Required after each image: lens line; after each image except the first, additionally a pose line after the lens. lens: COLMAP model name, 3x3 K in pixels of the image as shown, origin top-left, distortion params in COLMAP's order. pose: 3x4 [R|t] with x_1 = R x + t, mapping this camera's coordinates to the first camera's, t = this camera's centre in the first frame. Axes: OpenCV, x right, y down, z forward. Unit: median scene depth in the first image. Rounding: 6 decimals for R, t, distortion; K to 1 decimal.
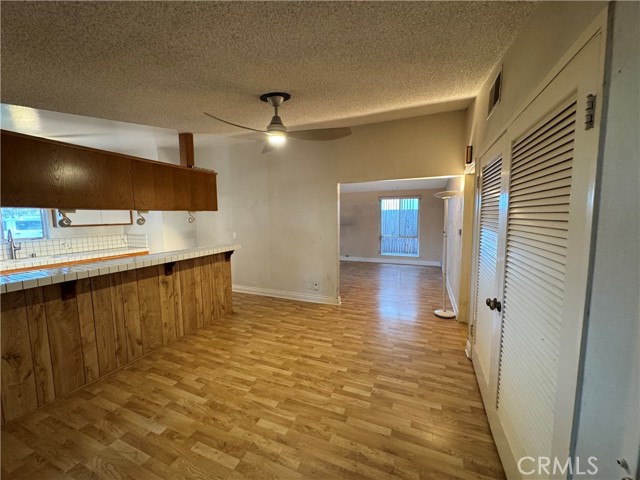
lens RADIAL K [[255.7, 0, 319.6], [0, 255.7, 240.1], [0, 0, 1]] dist [-0.002792, -0.000455]
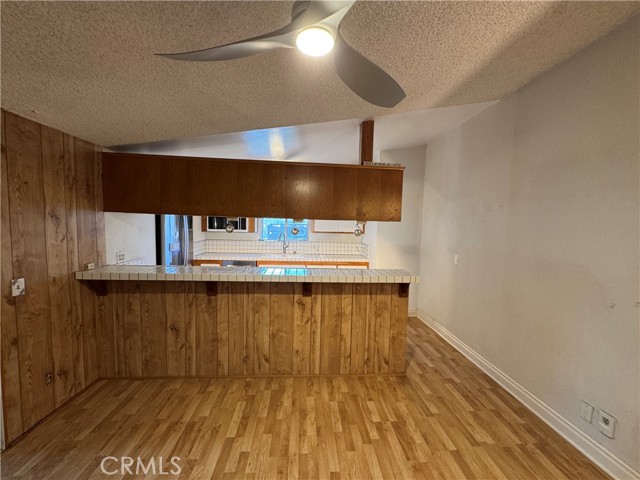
lens RADIAL K [[255.7, 0, 320.0], [0, 255.7, 241.5], [0, 0, 1]] dist [-0.002792, -0.000455]
pose [[0.446182, 0.084408, -0.890953, 0.156748], [-0.118357, 0.992363, 0.034744, -0.073362], [0.887081, 0.089948, 0.452765, 0.618087]]
